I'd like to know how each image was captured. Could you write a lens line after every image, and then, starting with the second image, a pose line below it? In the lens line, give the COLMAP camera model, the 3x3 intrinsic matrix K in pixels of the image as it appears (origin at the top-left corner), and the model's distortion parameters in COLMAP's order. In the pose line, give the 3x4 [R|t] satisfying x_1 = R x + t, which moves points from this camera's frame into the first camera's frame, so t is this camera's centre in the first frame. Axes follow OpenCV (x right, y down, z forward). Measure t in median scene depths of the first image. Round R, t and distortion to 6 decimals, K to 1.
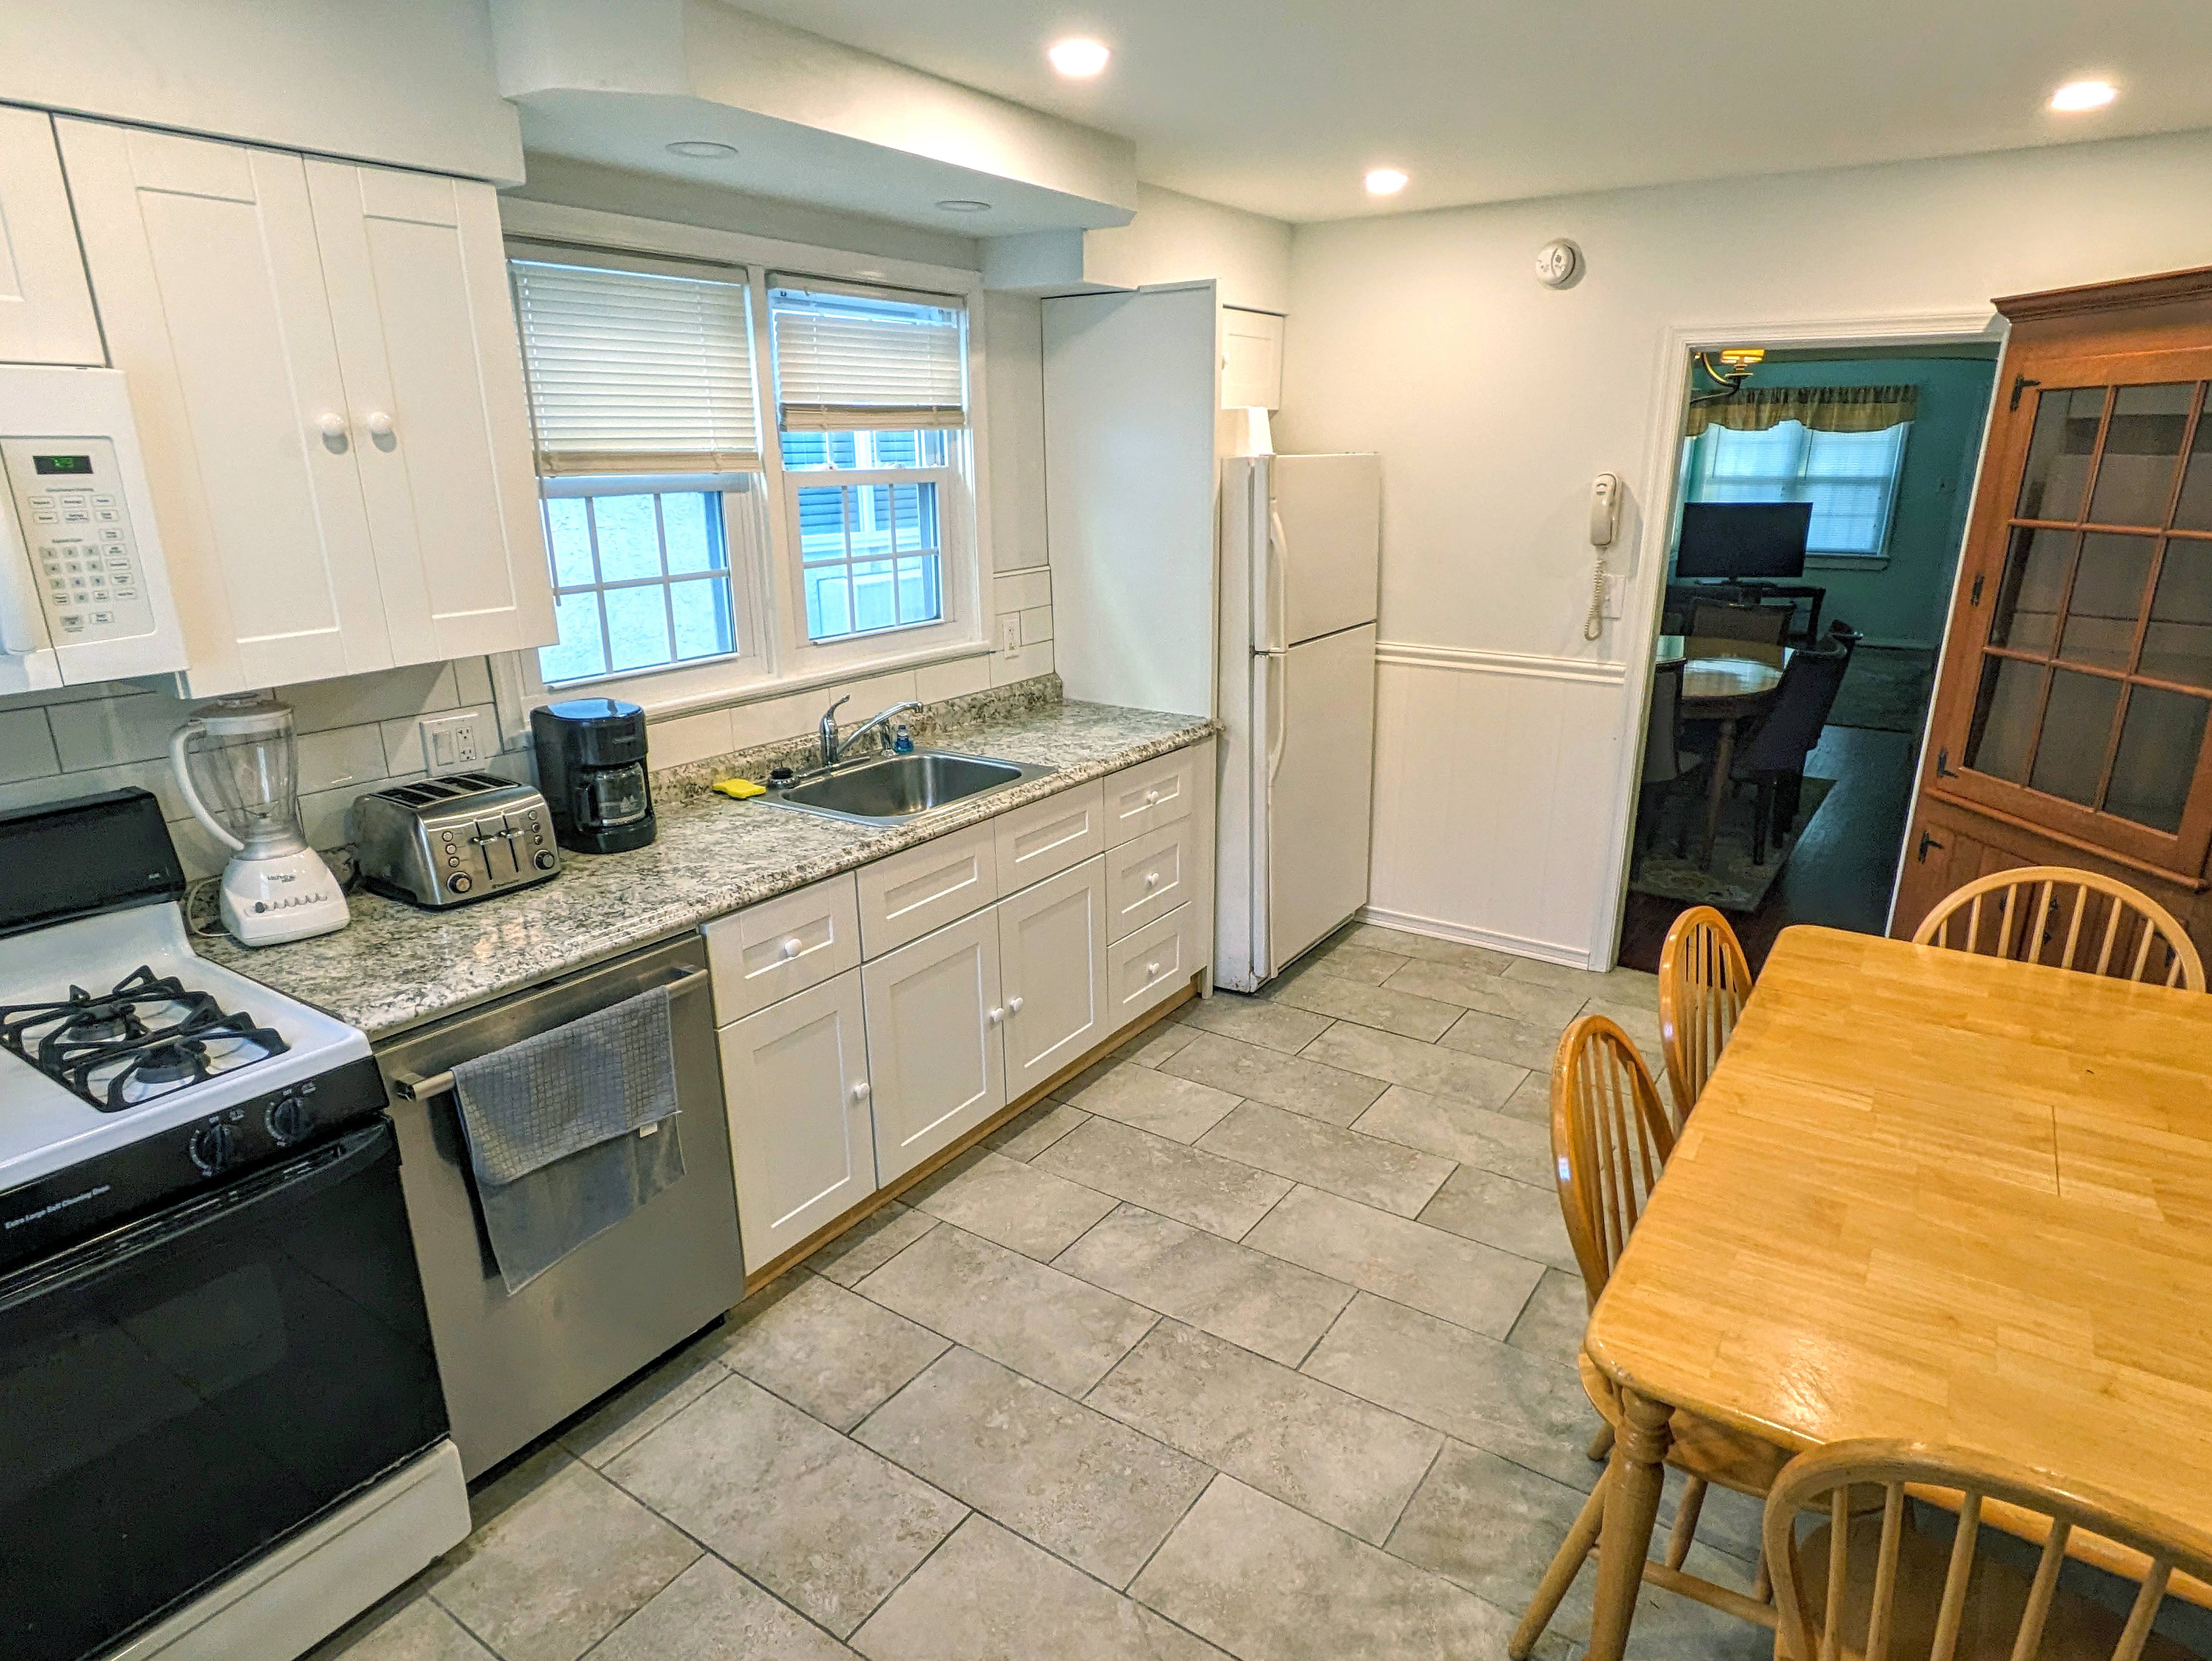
lens RADIAL K [[1284.4, 0, 1120.9], [0, 1284.4, 869.1], [0, 0, 1]] dist [0.003229, -0.003792]
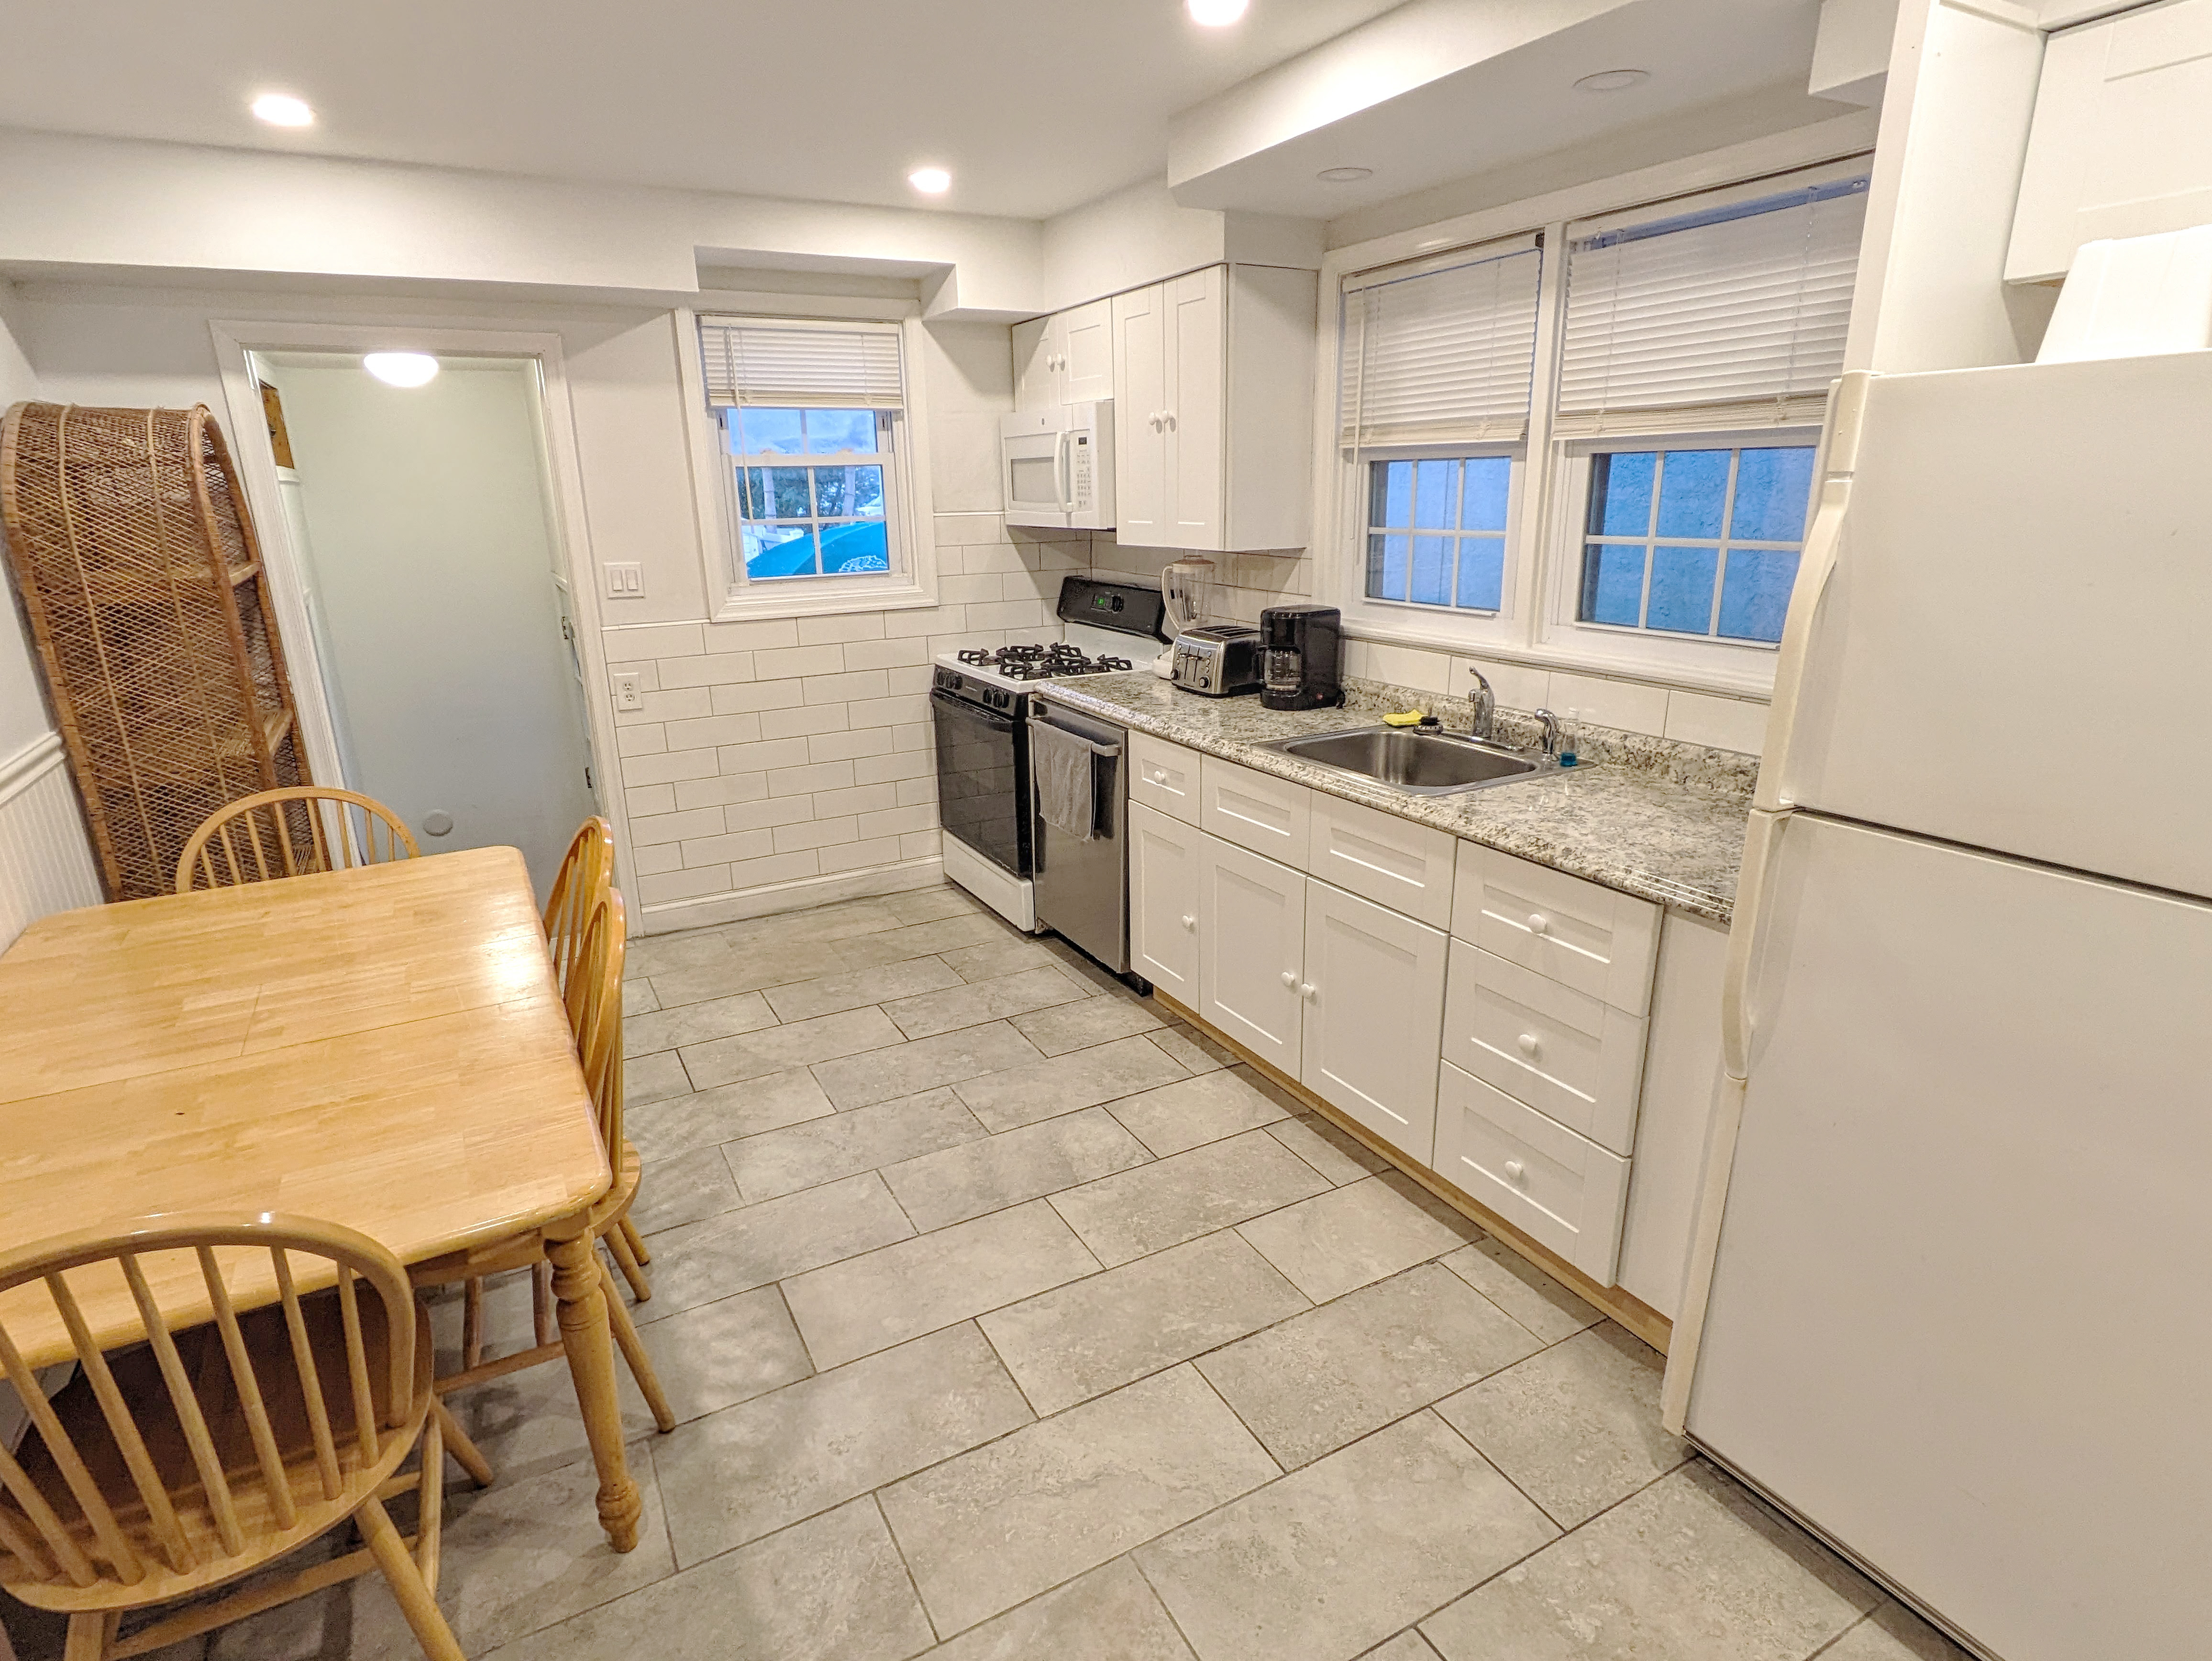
lens RADIAL K [[1136.7, 0, 1086.2], [0, 1136.7, 835.2], [0, 0, 1]] dist [-0.013191, 0.002608]
pose [[-0.458506, 0.280457, -0.843277, 0.813023], [-0.258347, 0.865853, 0.428434, -0.379839], [0.850311, 0.414298, -0.324544, 1.295330]]
